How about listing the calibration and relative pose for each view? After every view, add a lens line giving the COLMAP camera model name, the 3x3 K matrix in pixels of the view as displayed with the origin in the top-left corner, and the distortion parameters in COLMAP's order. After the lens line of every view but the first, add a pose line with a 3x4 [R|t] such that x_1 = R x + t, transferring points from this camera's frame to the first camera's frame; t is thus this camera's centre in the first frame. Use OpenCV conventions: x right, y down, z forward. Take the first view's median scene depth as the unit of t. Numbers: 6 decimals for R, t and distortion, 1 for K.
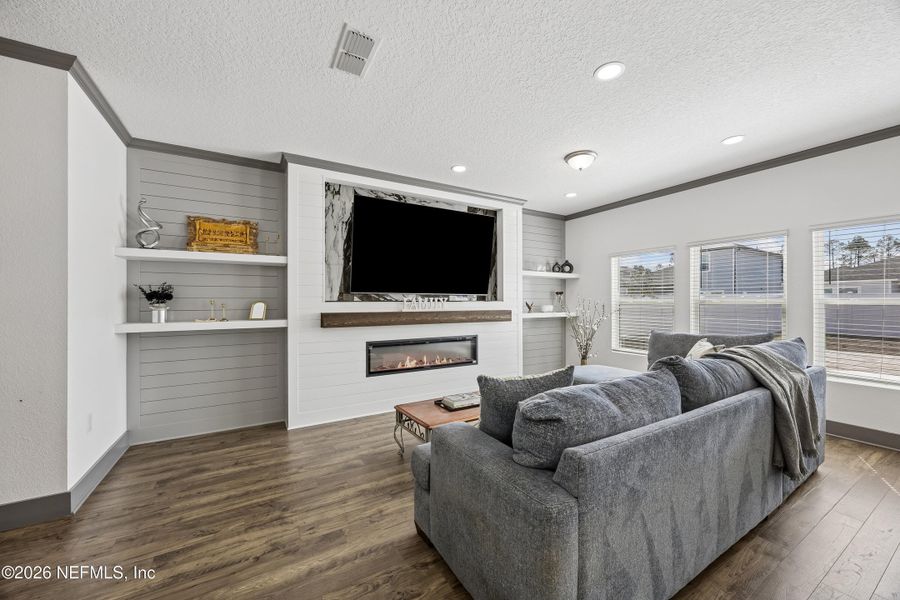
lens RADIAL K [[340.1, 0, 445.0], [0, 340.1, 300.8], [0, 0, 1]] dist [-0.000453, -0.000330]
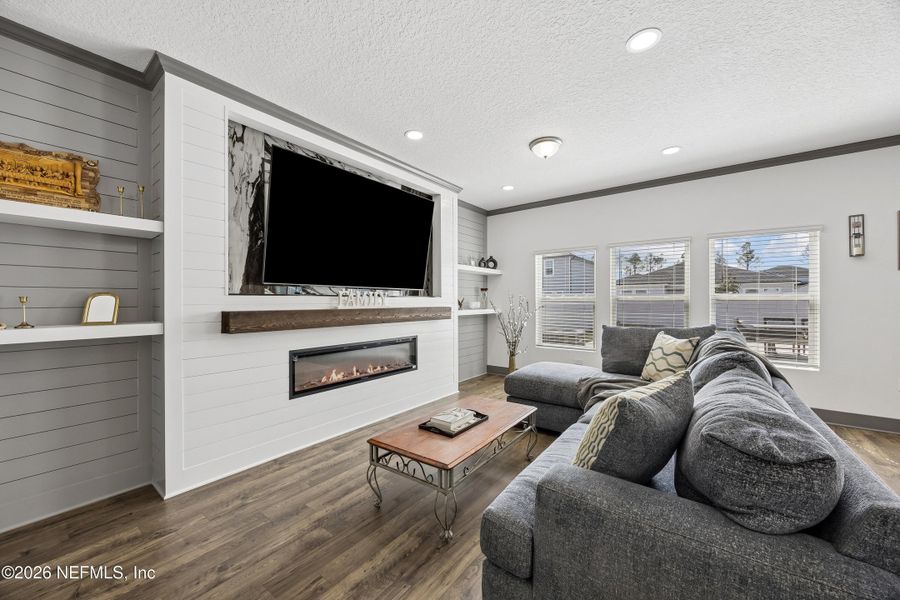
lens RADIAL K [[340.1, 0, 446.2], [0, 340.1, 299.8], [0, 0, 1]] dist [-0.000453, -0.000330]
pose [[0.926381, 0.002173, 0.376580, -0.198337], [-0.002882, 0.999995, 0.001320, 0.010103], [-0.376575, -0.002308, 0.926383, 0.205991]]
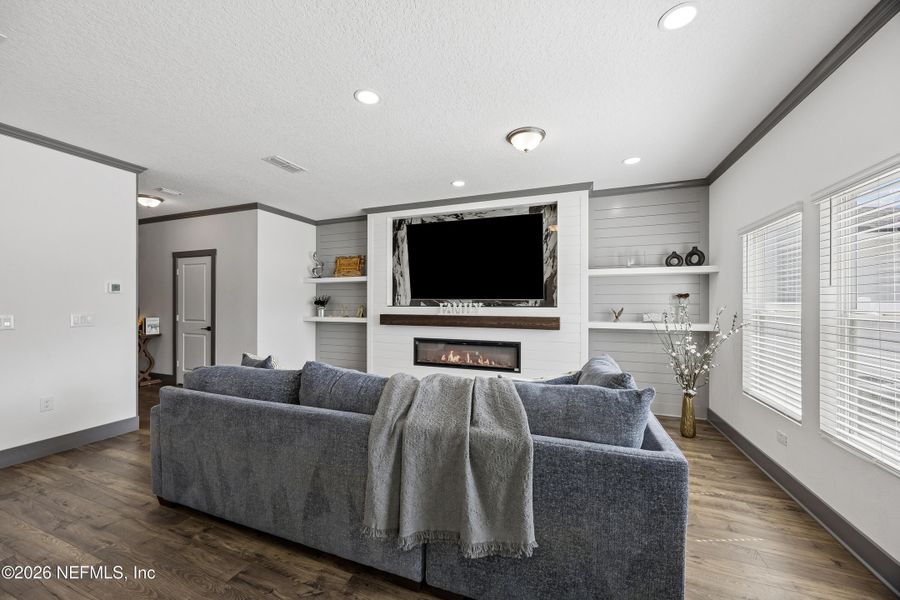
lens RADIAL K [[340.1, 0, 447.9], [0, 340.1, 304.1], [0, 0, 1]] dist [-0.000453, -0.000330]
pose [[0.627056, -0.001013, -0.778973, 0.862589], [-0.006346, 0.999959, -0.006408, 0.002020], [0.778948, 0.008962, 0.627024, 0.299091]]
